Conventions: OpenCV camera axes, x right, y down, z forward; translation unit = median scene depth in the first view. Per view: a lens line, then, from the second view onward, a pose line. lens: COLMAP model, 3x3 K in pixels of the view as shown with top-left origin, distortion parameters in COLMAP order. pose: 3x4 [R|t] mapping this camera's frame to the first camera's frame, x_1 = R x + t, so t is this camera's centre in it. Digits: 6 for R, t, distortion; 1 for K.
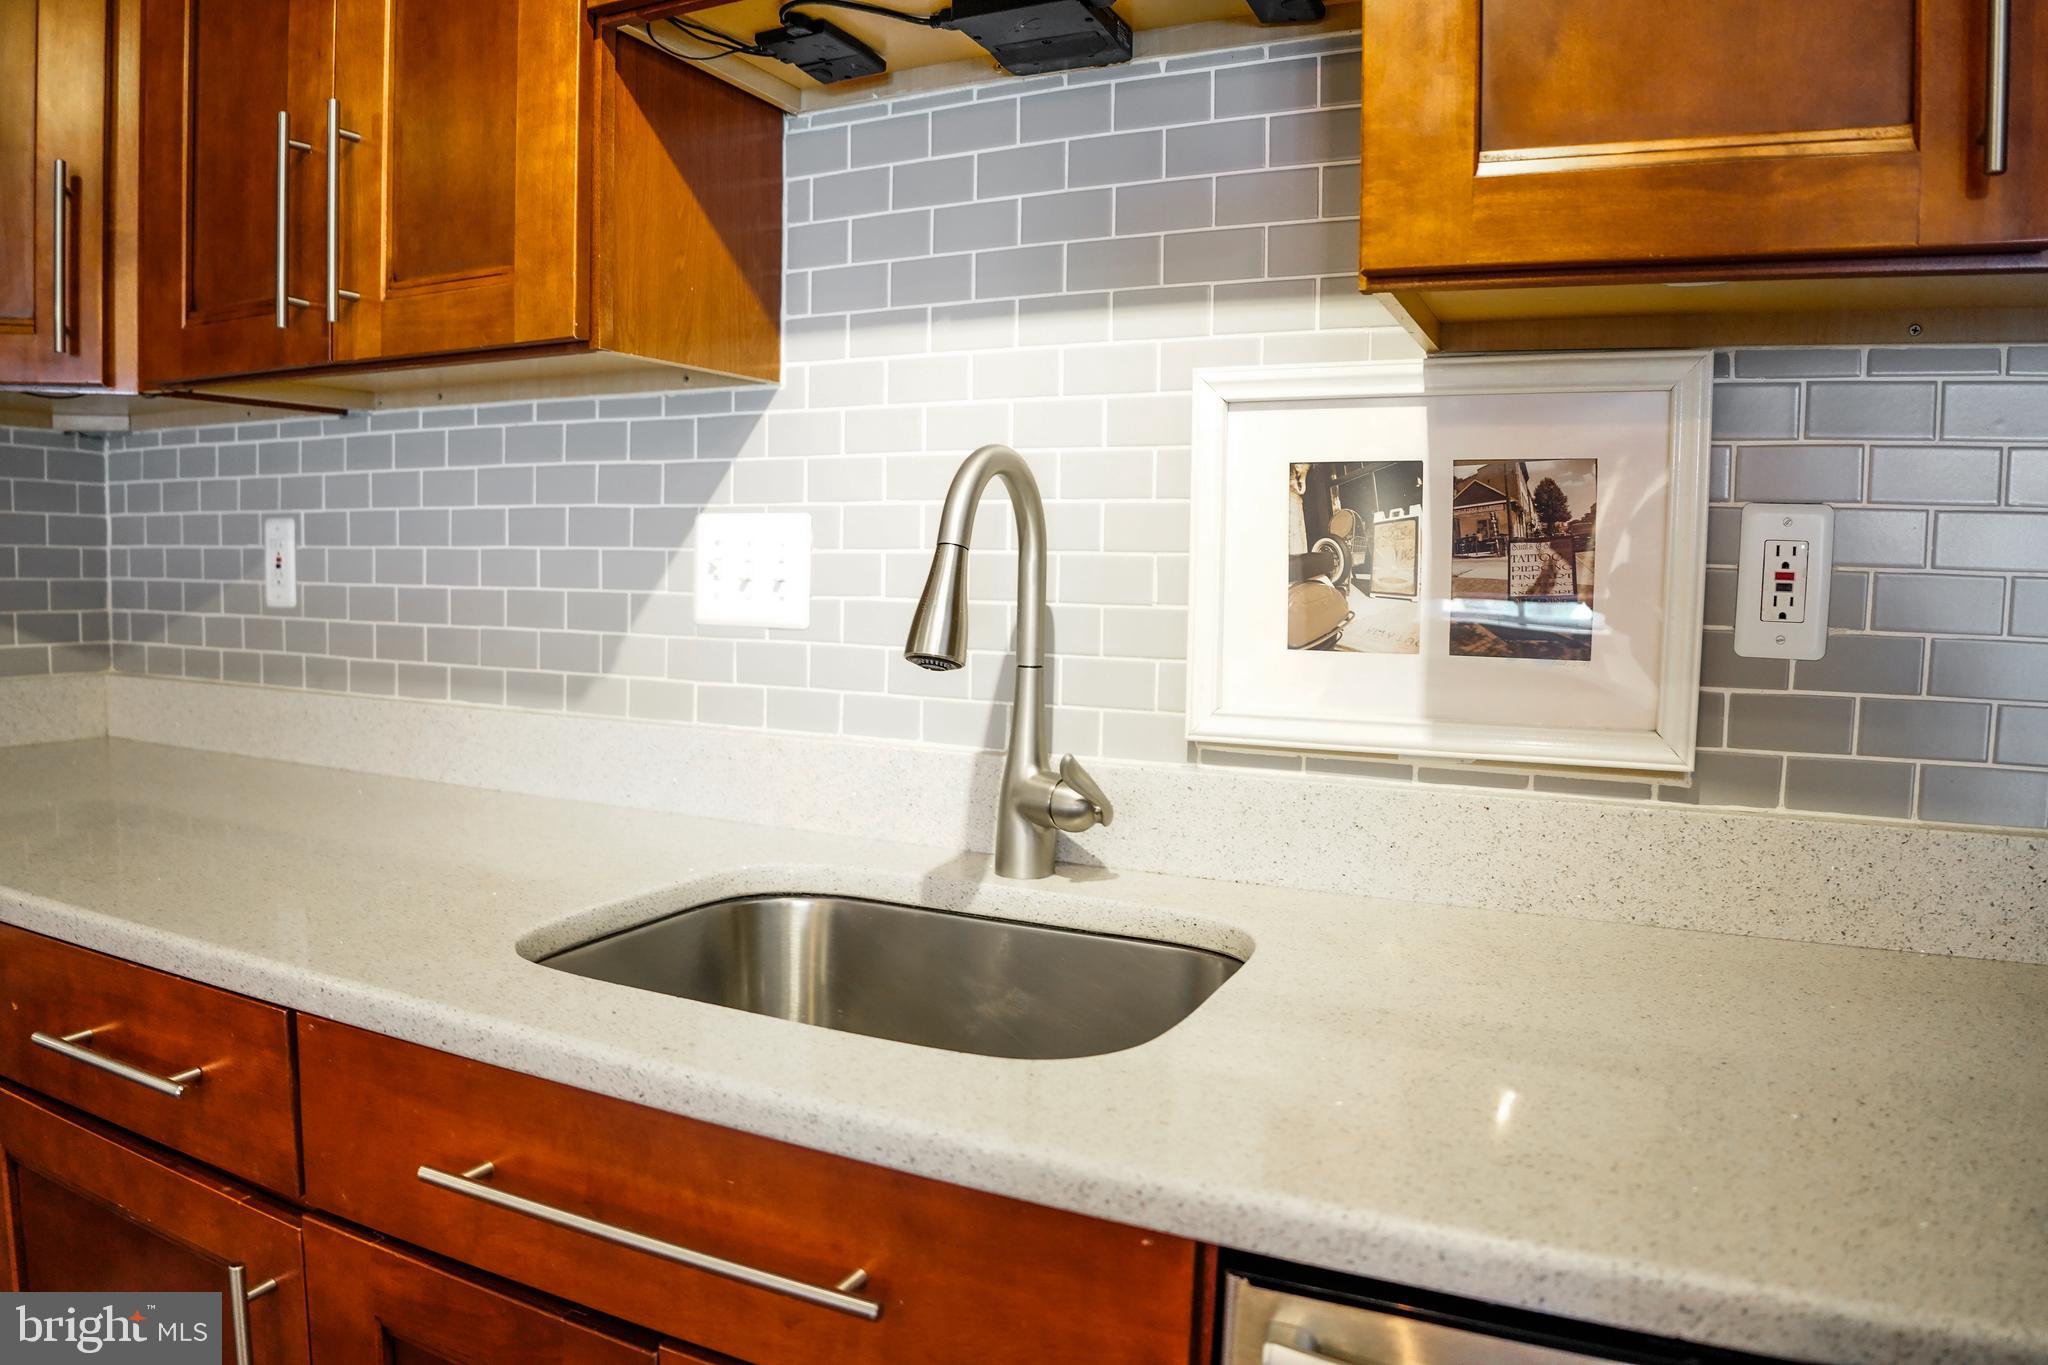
lens RADIAL K [[1349.7, 0, 1028.0], [0, 1349.7, 679.8], [0, 0, 1]] dist [-0.145223, 0.051023]
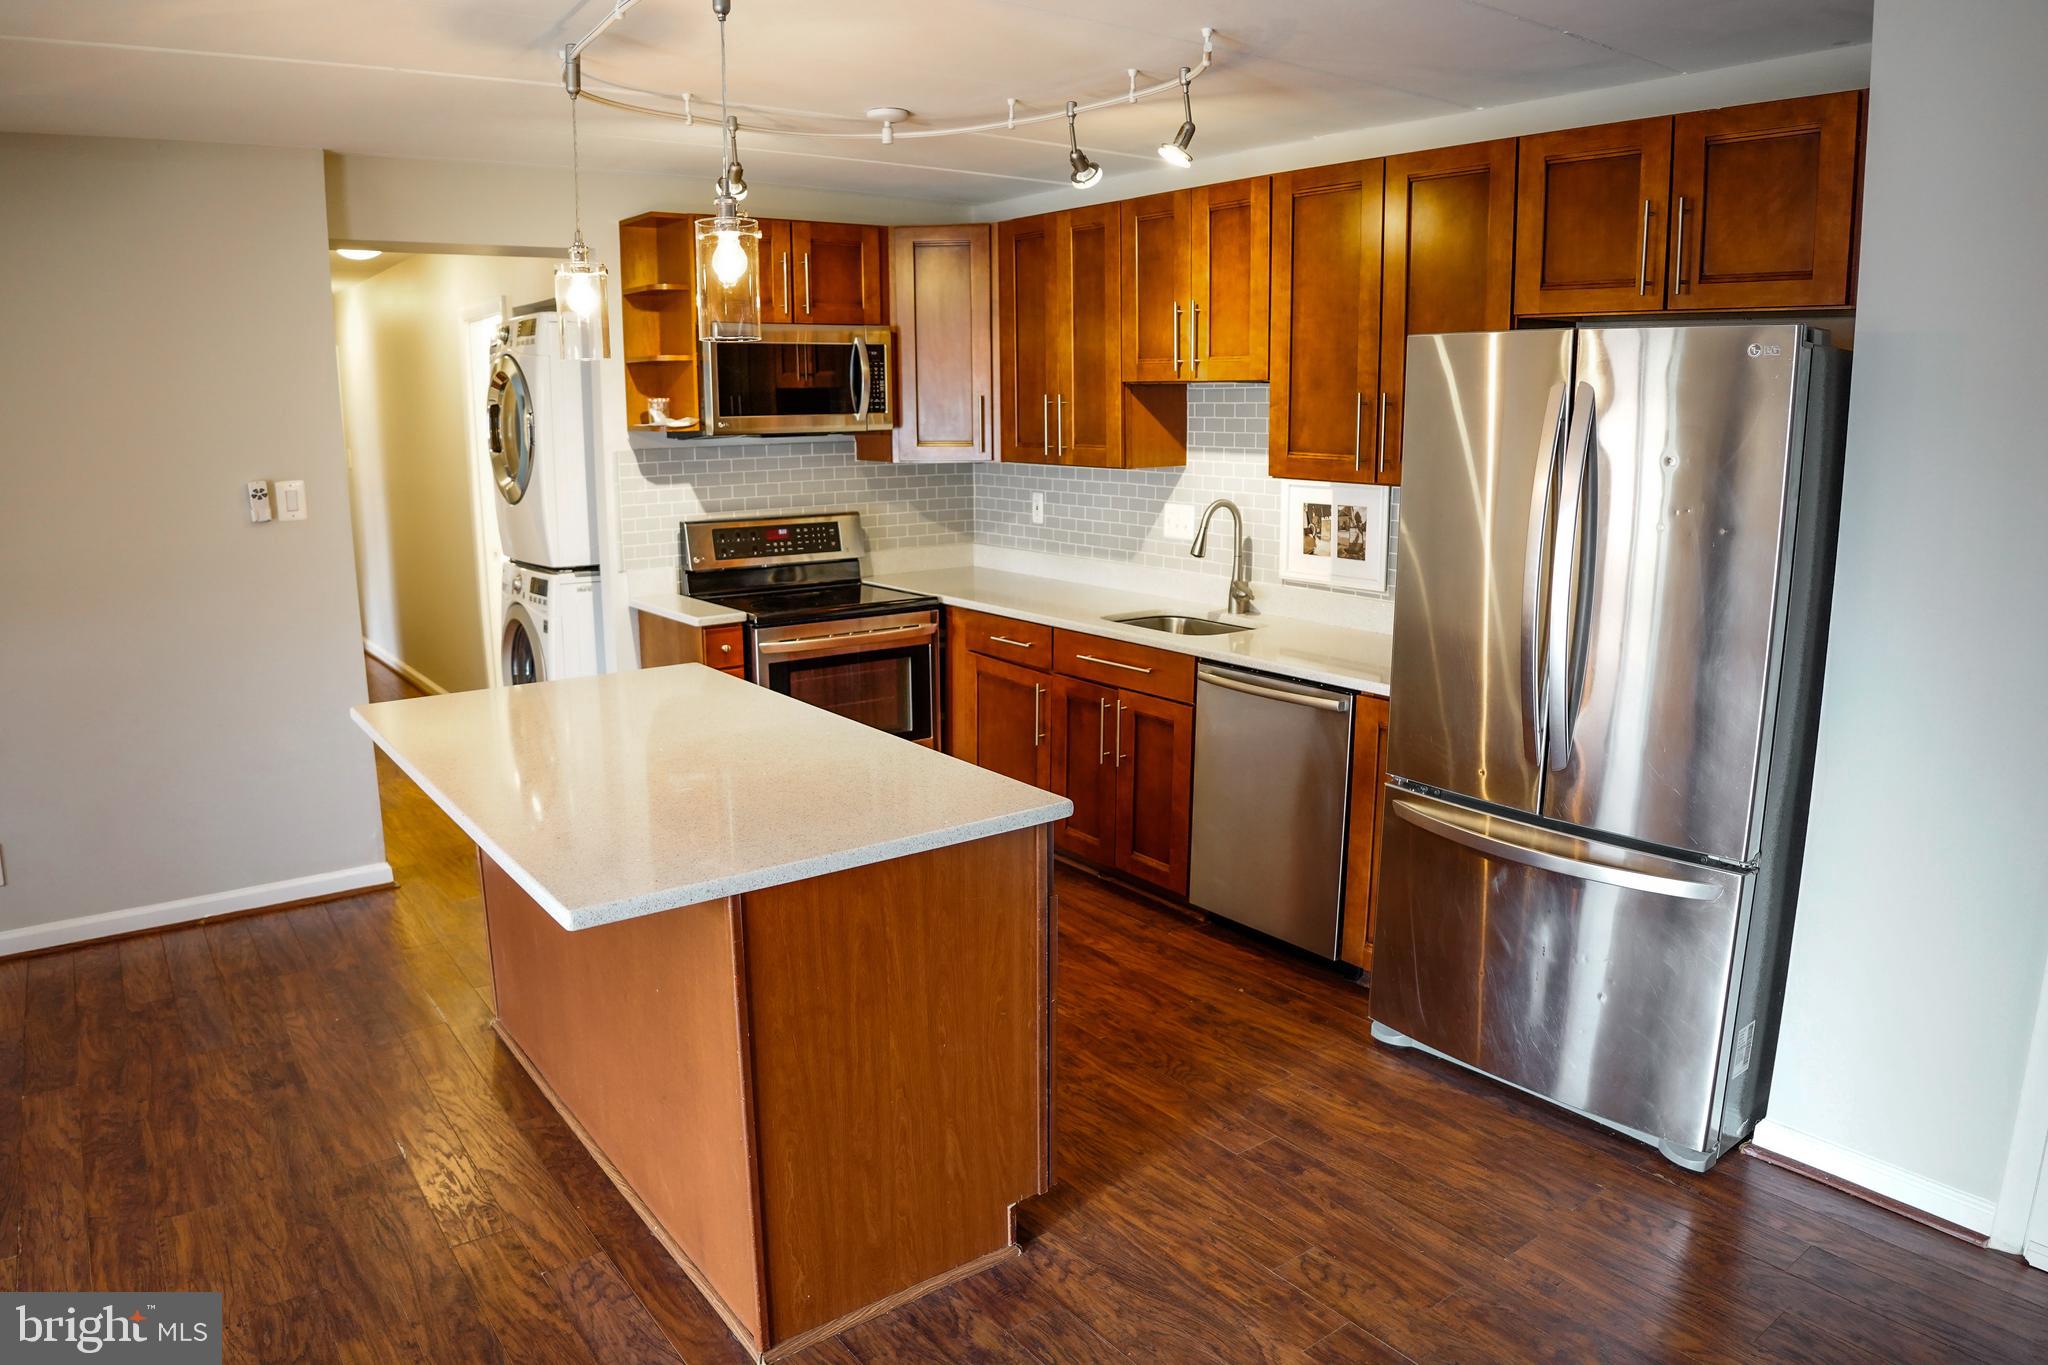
lens RADIAL K [[1337.4, 0, 1027.1], [0, 1337.4, 679.2], [0, 0, 1]] dist [-0.140517, 0.047207]
pose [[0.885558, 0.071944, -0.458924, 1.087107], [-0.017103, 0.992314, 0.122558, -0.102962], [0.464214, -0.100683, 0.879982, -2.286671]]
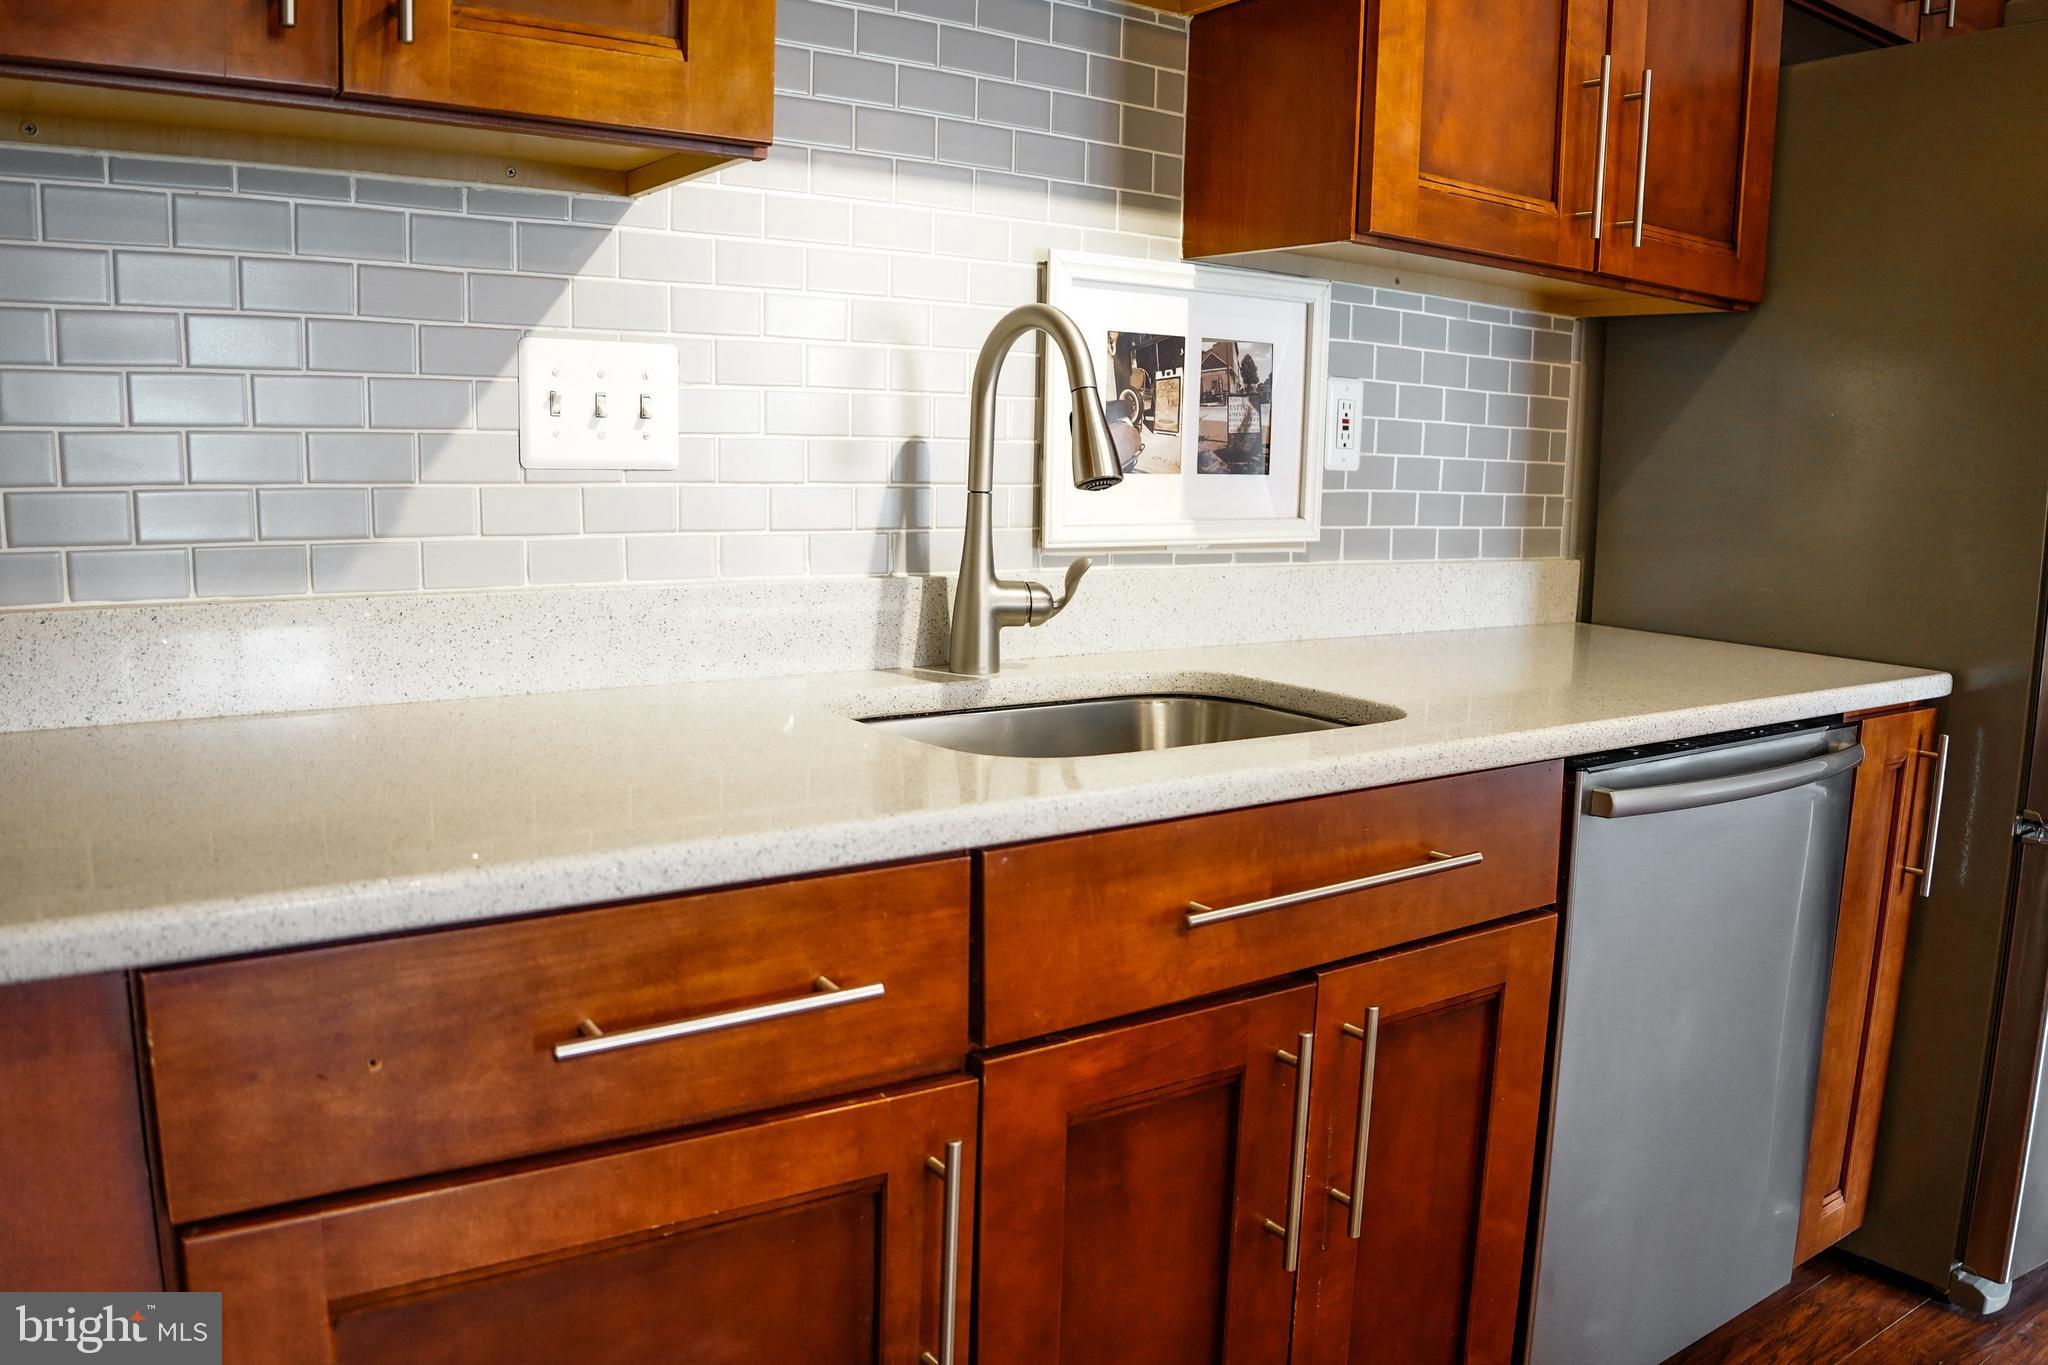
lens RADIAL K [[1528.9, 0, 1087.5], [0, 1528.9, 721.4], [0, 0, 1]] dist [-0.128802, 0.008728]
pose [[0.480725, -0.157062, 0.862690, -1.039490], [0.055673, 0.987310, 0.148727, -0.005037], [-0.875102, -0.023468, 0.483369, 0.256449]]
